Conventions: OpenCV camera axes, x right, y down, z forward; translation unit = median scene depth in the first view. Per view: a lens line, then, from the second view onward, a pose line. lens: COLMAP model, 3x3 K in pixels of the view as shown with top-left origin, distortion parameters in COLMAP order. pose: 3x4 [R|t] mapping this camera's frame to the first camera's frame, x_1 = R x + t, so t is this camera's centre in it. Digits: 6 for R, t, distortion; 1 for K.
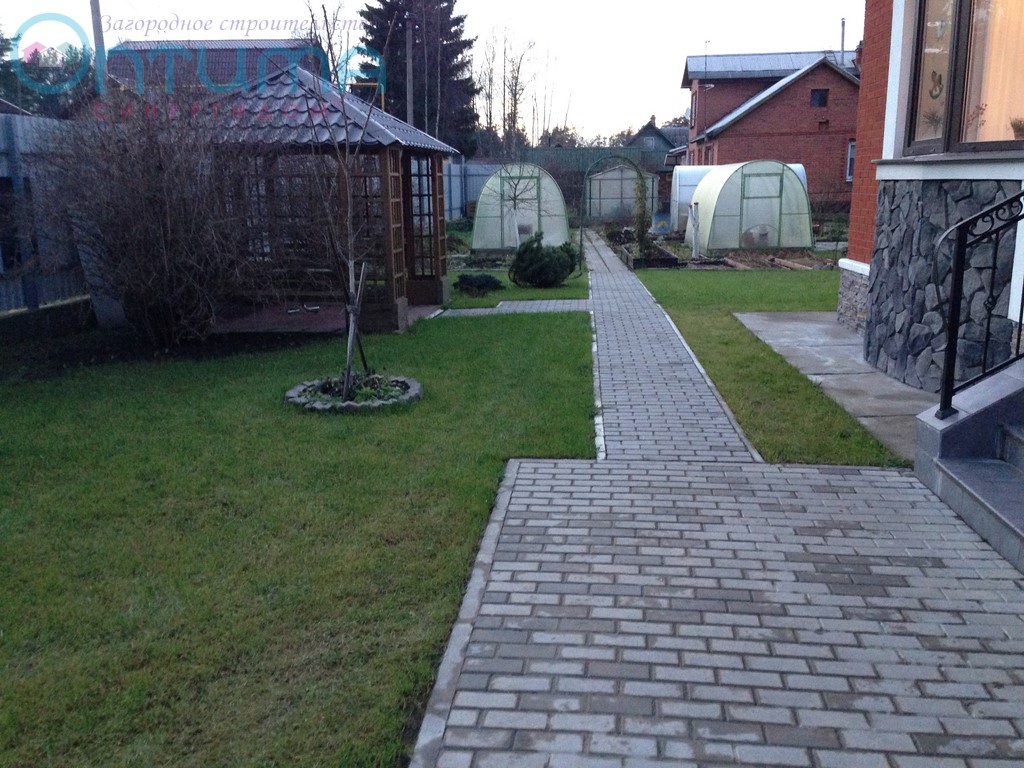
lens RADIAL K [[928.8, 0, 511.7], [0, 928.8, 376.9], [0, 0, 1]] dist [0.117249, -0.170144]
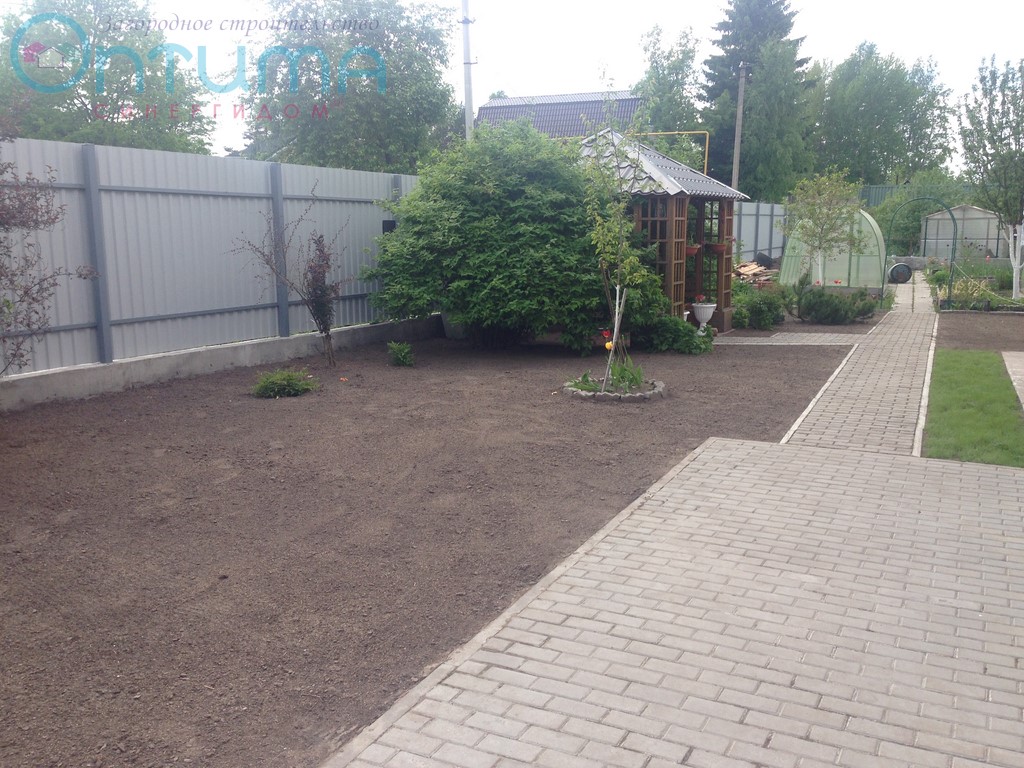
lens RADIAL K [[928.8, 0, 511.7], [0, 928.8, 376.9], [0, 0, 1]] dist [0.117249, -0.170144]
pose [[0.937771, 0.065661, -0.340991, 0.124357], [-0.079027, 0.996548, -0.025440, 0.040958], [0.338144, 0.050804, 0.939722, -0.235719]]
